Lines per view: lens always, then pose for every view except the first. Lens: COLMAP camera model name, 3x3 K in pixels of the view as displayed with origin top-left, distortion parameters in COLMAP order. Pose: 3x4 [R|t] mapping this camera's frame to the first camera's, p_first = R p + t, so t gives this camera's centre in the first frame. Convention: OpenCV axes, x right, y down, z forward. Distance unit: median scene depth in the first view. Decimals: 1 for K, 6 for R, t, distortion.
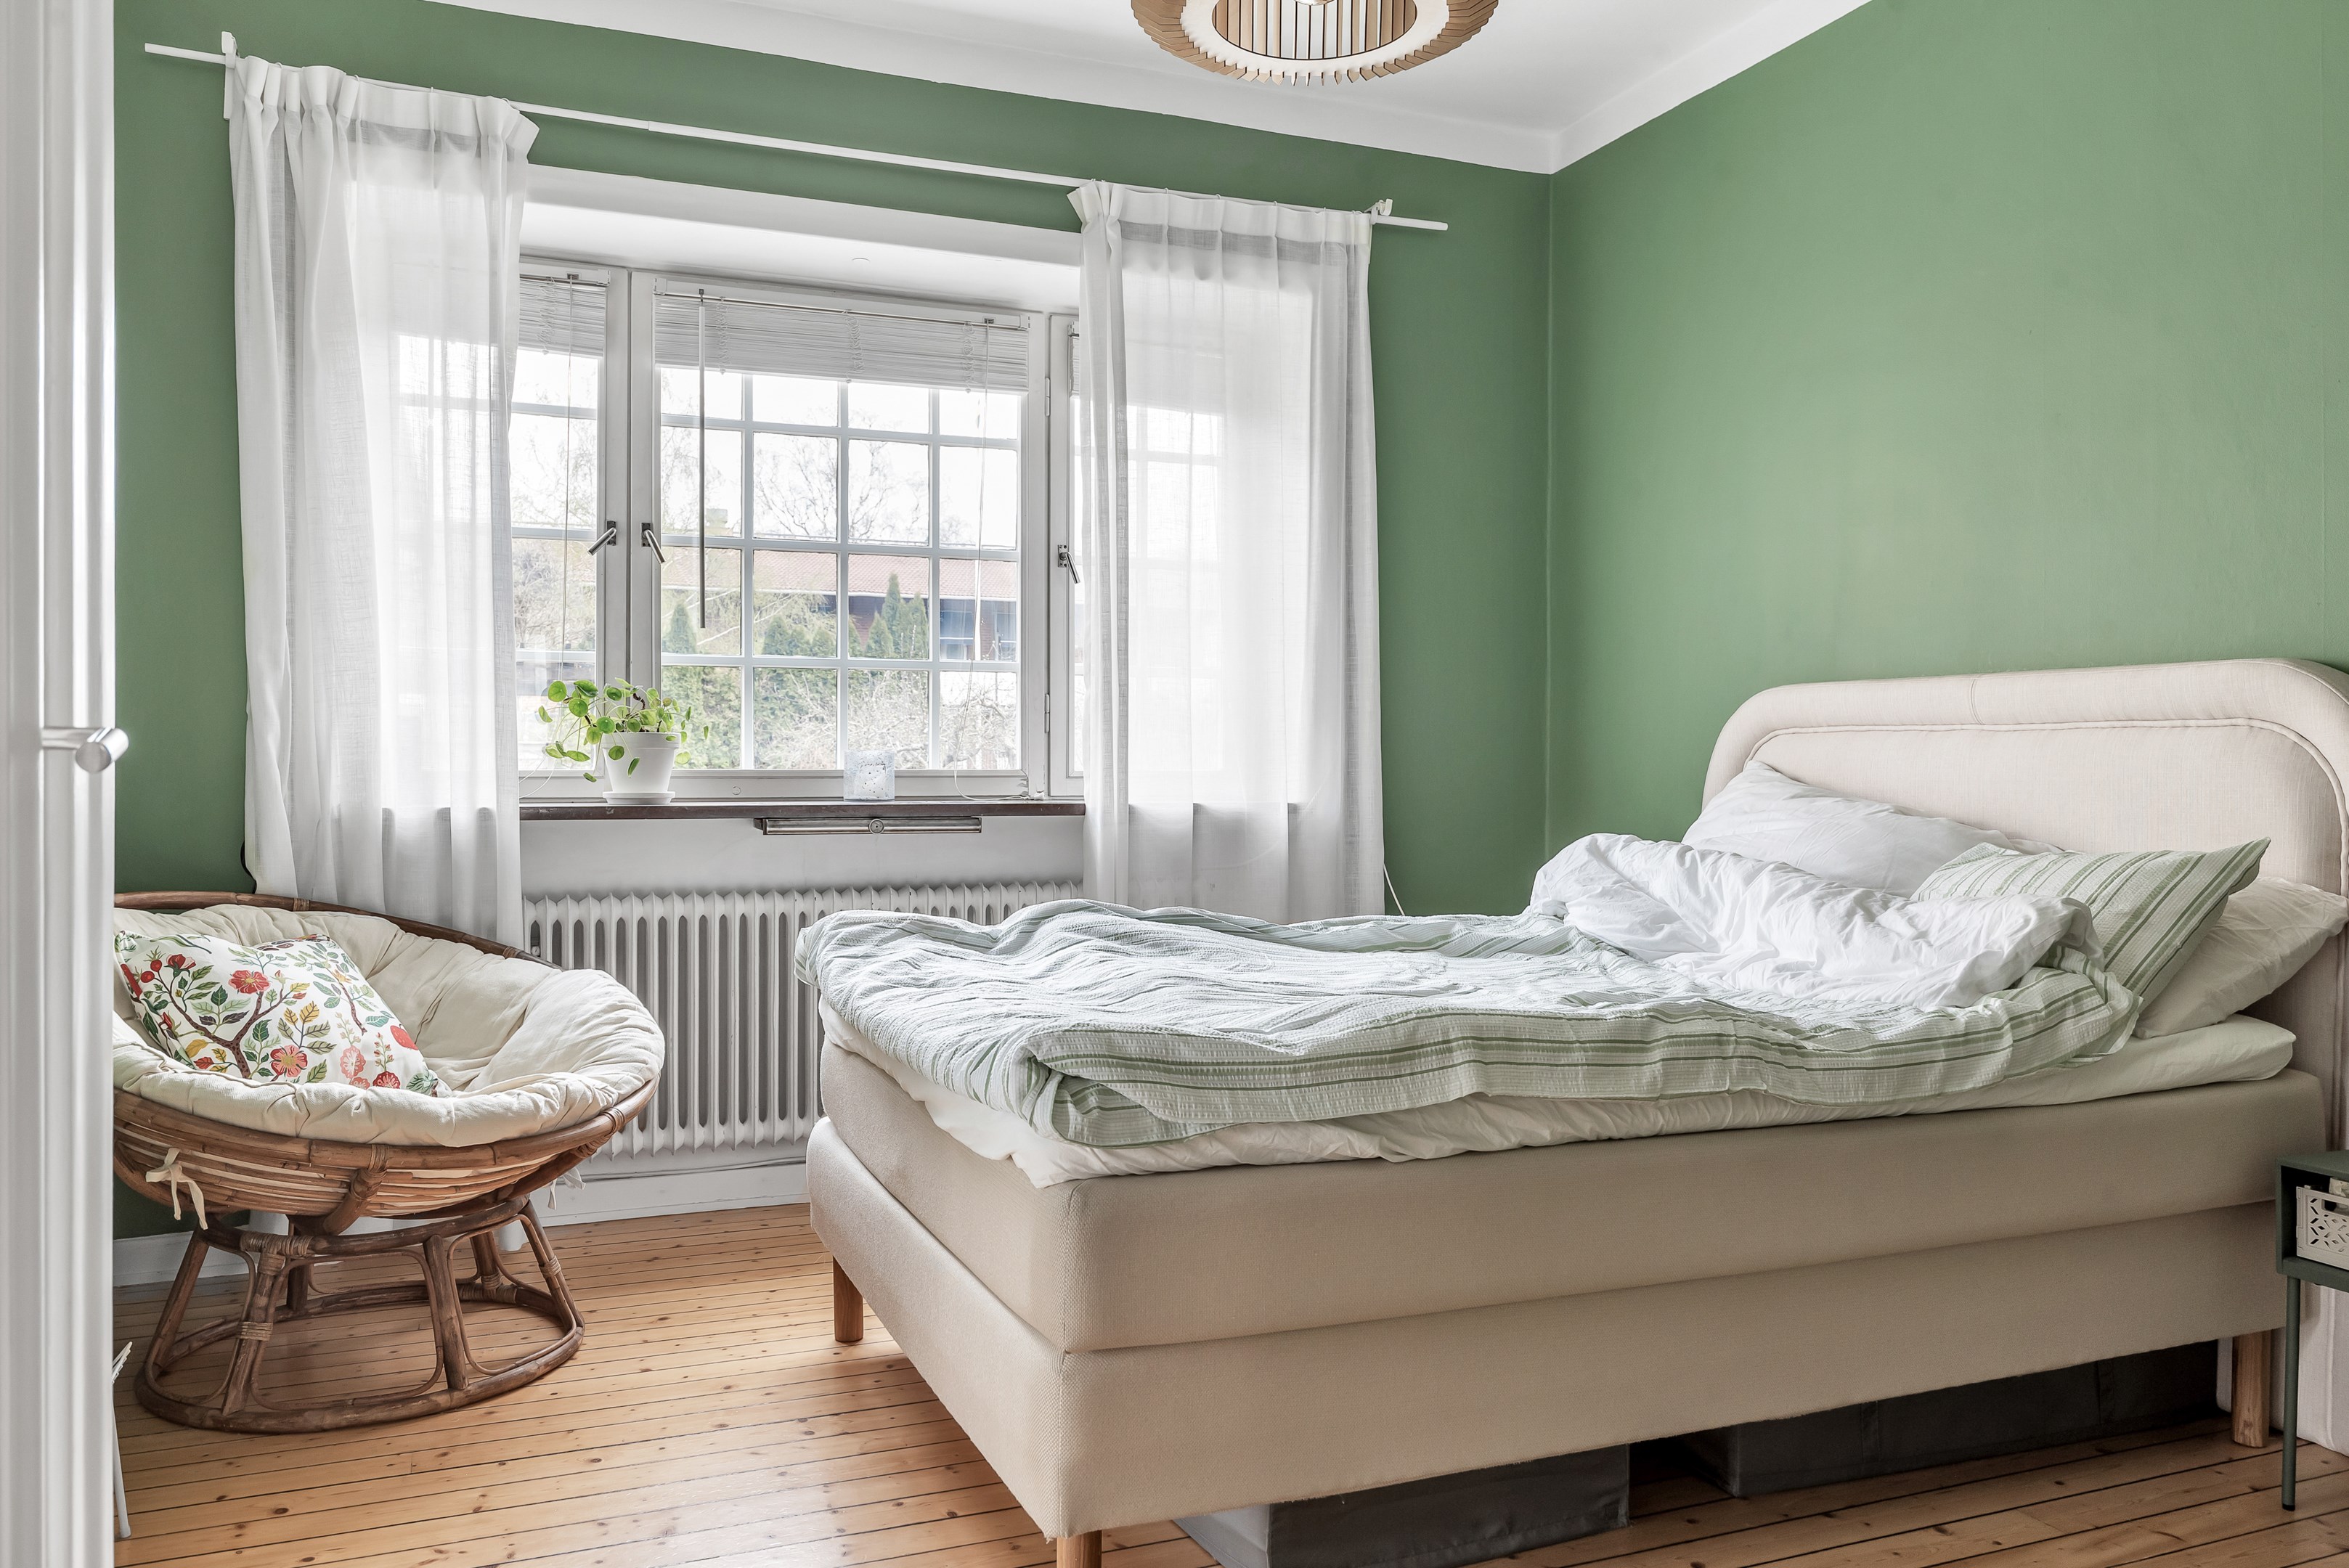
lens RADIAL K [[1675.3, 0, 1172.2], [0, 1675.3, 769.1], [0, 0, 1]] dist [-0.006357, 0.001886]
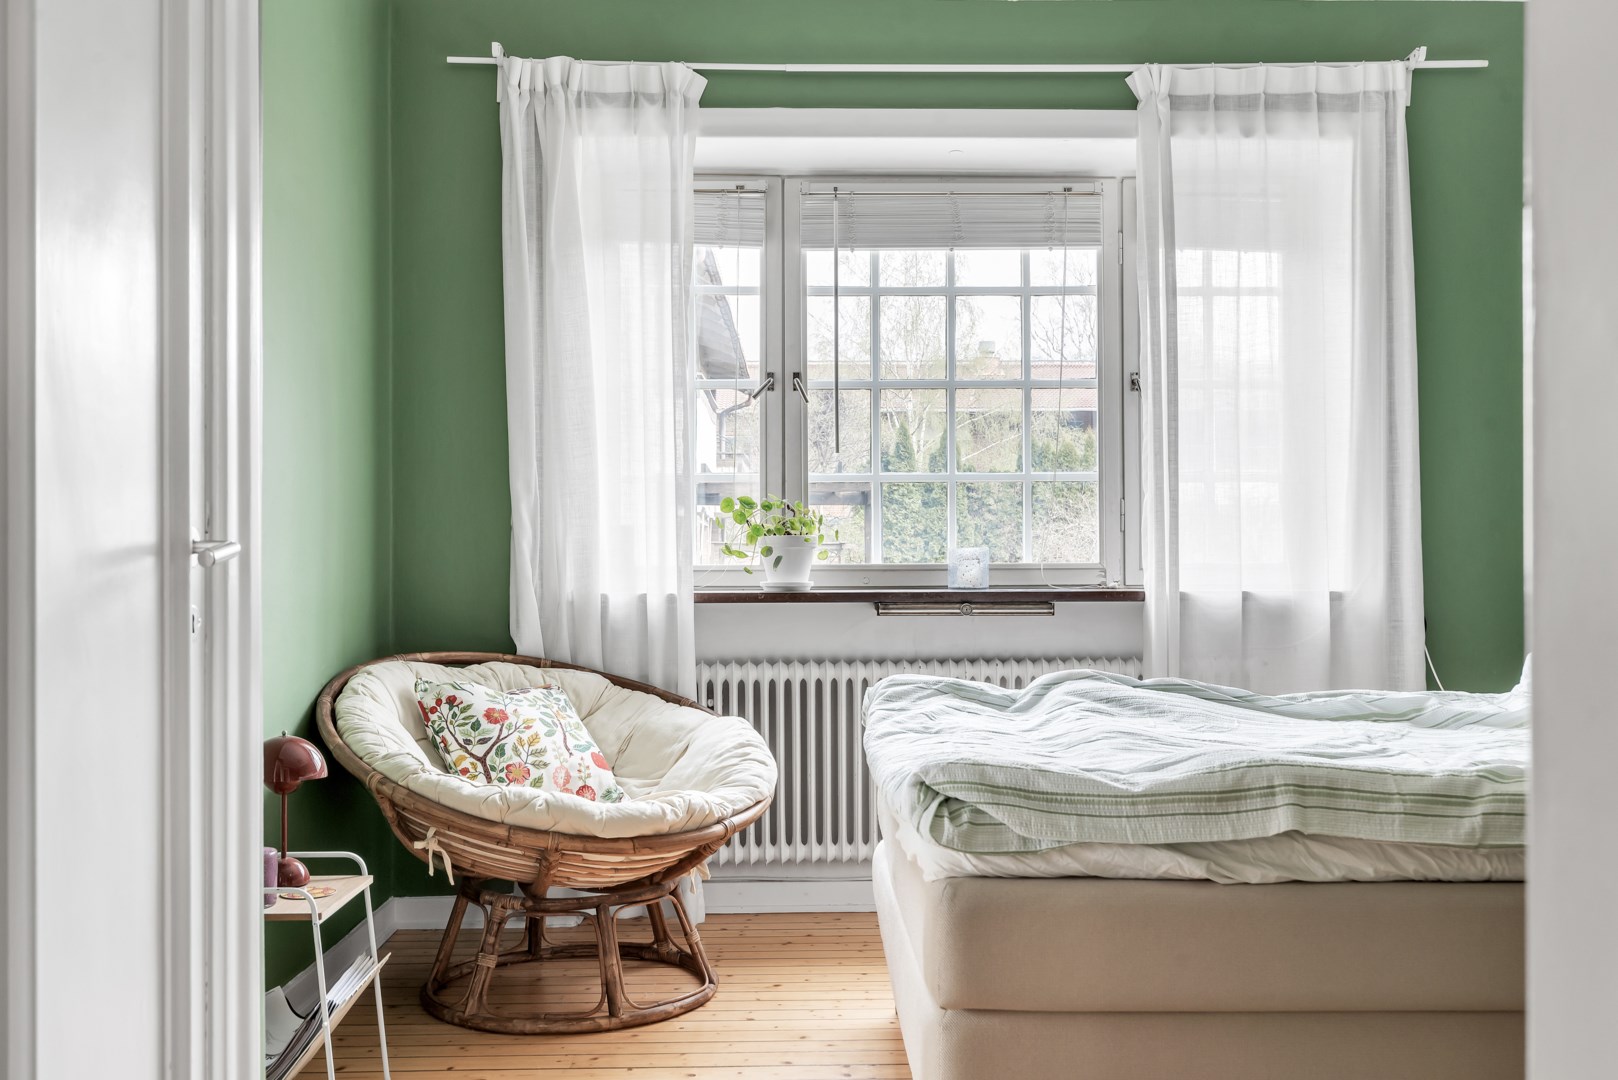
lens RADIAL K [[1496.8, 0, 874.5], [0, 1496.8, 548.1], [0, 0, 1]] dist [-0.008211, 0.004086]
pose [[0.937801, -0.008661, -0.347064, 0.158898], [0.005195, 0.999927, -0.010916, 0.000746], [0.347134, 0.008434, 0.937778, -0.063431]]
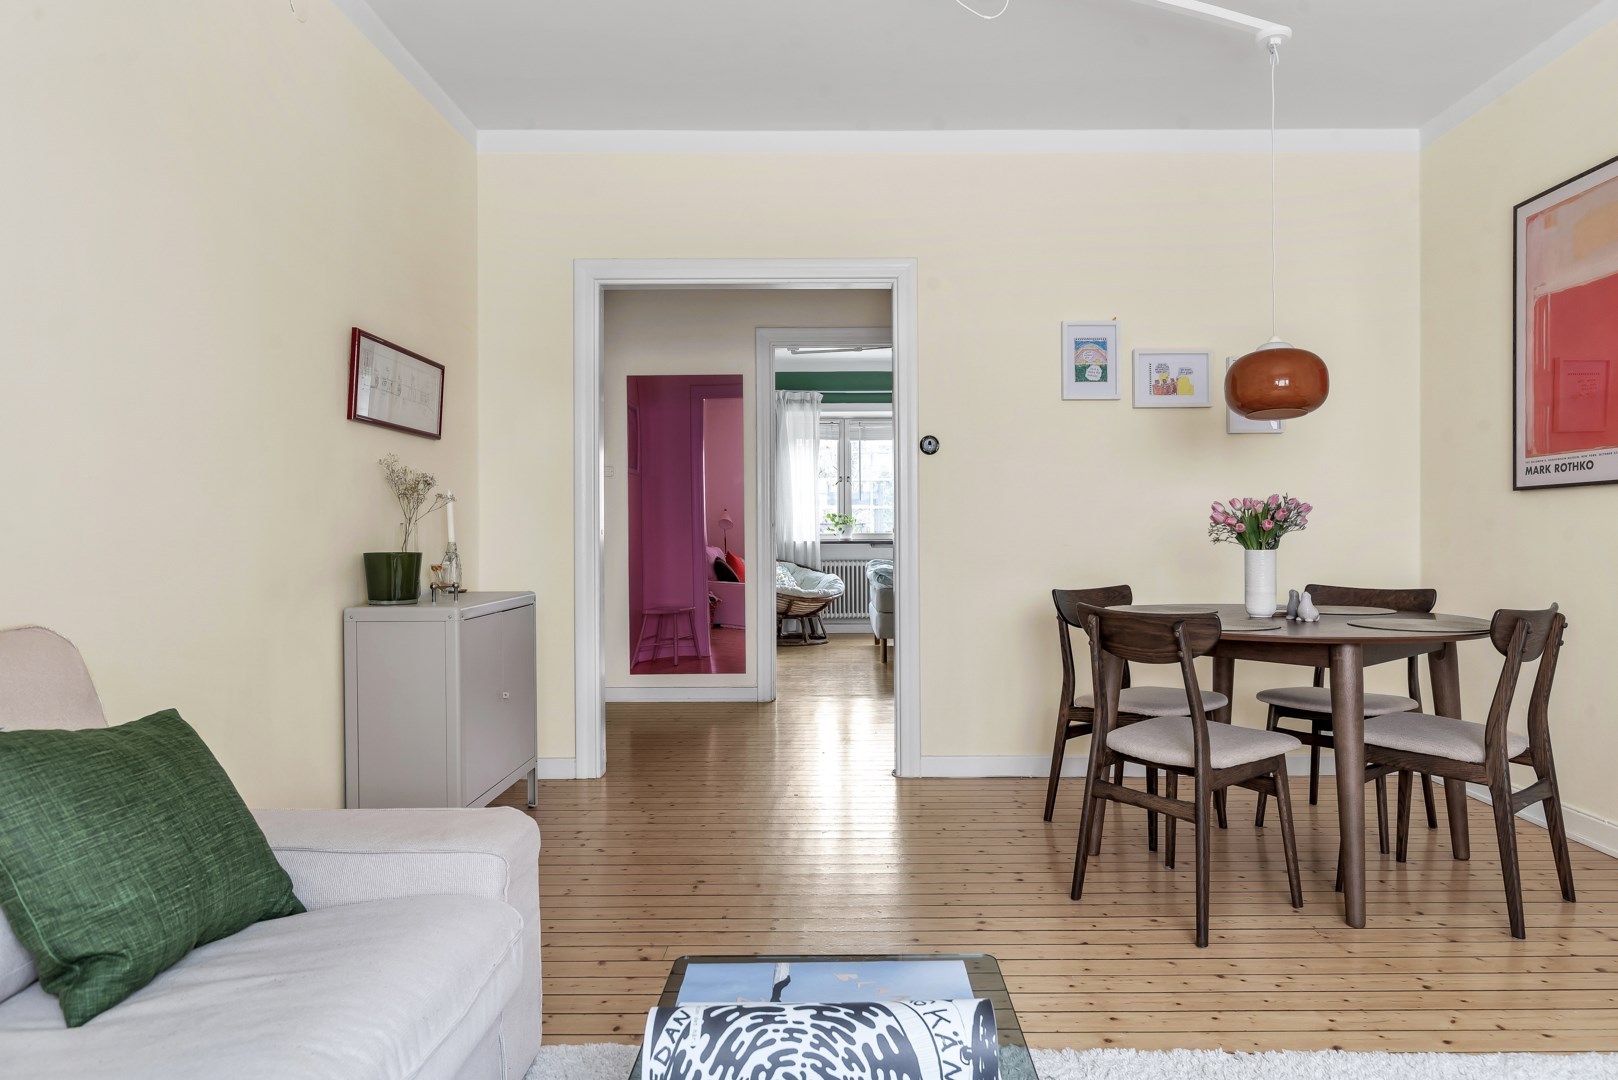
lens RADIAL K [[1056.9, 0, 832.9], [0, 1056.9, 542.7], [0, 0, 1]] dist [-0.004476, 0.003024]
pose [[0.918528, -0.003437, -0.395340, 0.839411], [0.006210, 0.999964, 0.005735, 0.011171], [0.395306, -0.007723, 0.918517, -1.761251]]
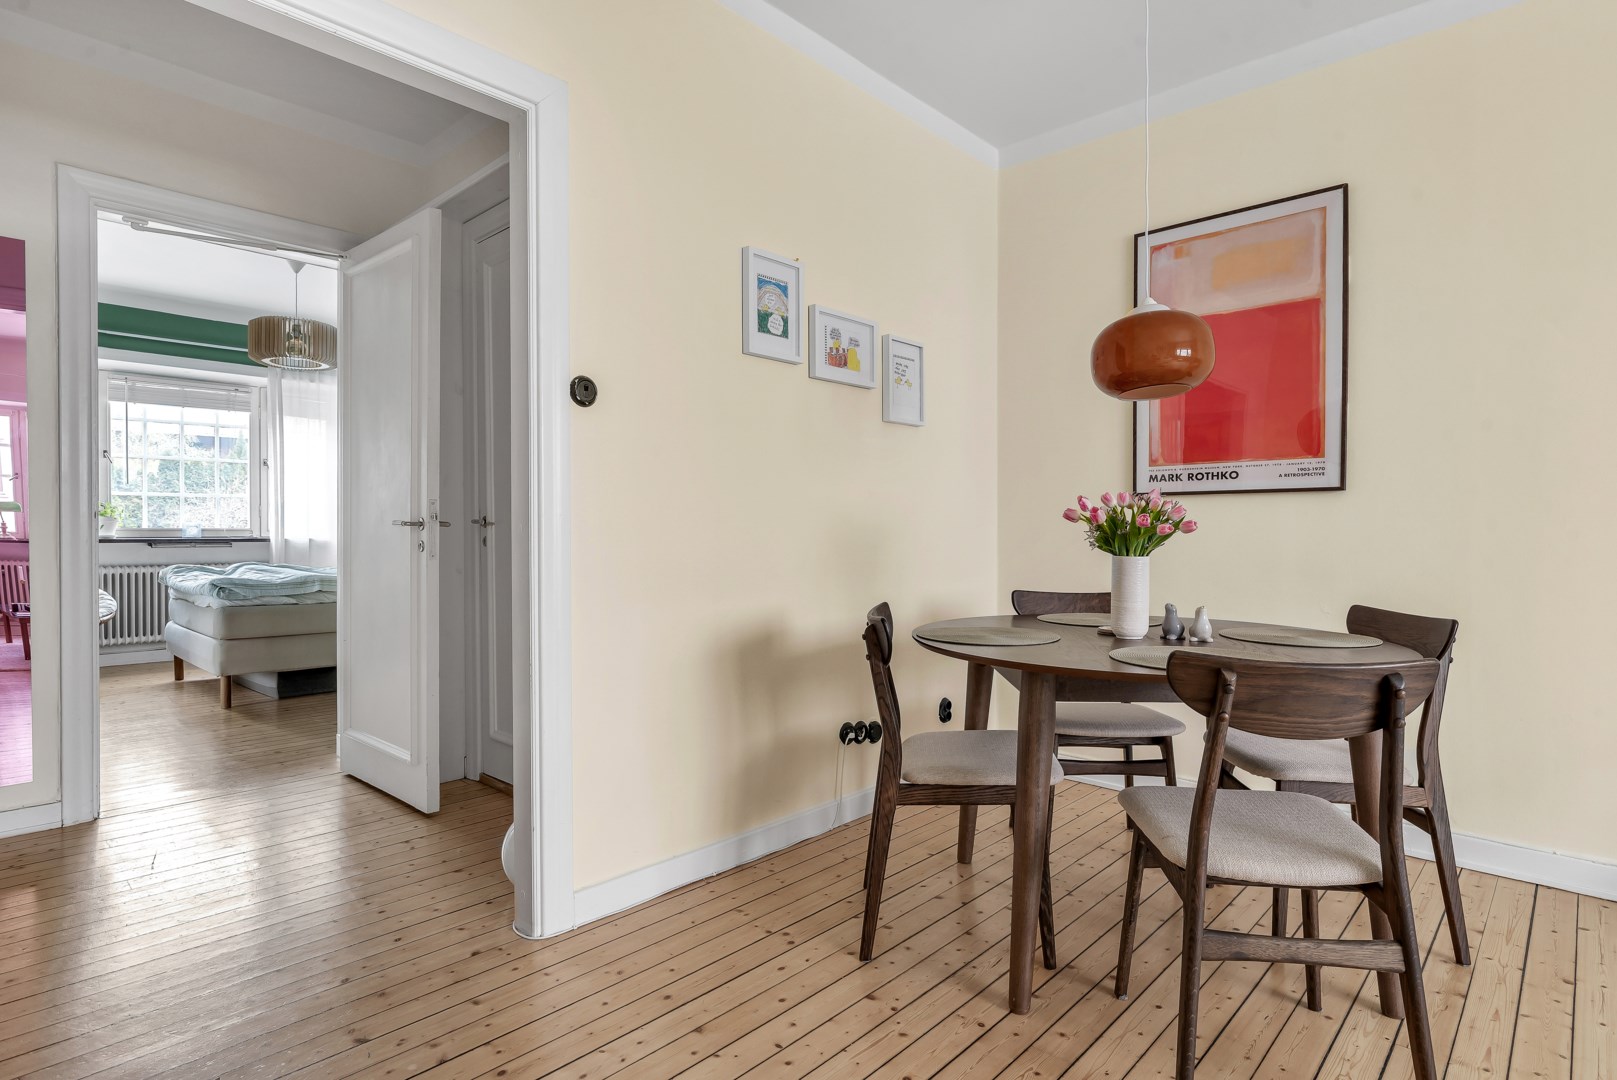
lens RADIAL K [[841.2, 0, 817.4], [0, 841.2, 536.9], [0, 0, 1]] dist [-0.003622, -0.001070]
pose [[0.911358, -0.003153, 0.411601, 0.296945], [0.000075, 0.999972, 0.007494, 0.006108], [-0.411614, -0.006799, 0.911333, -1.141945]]
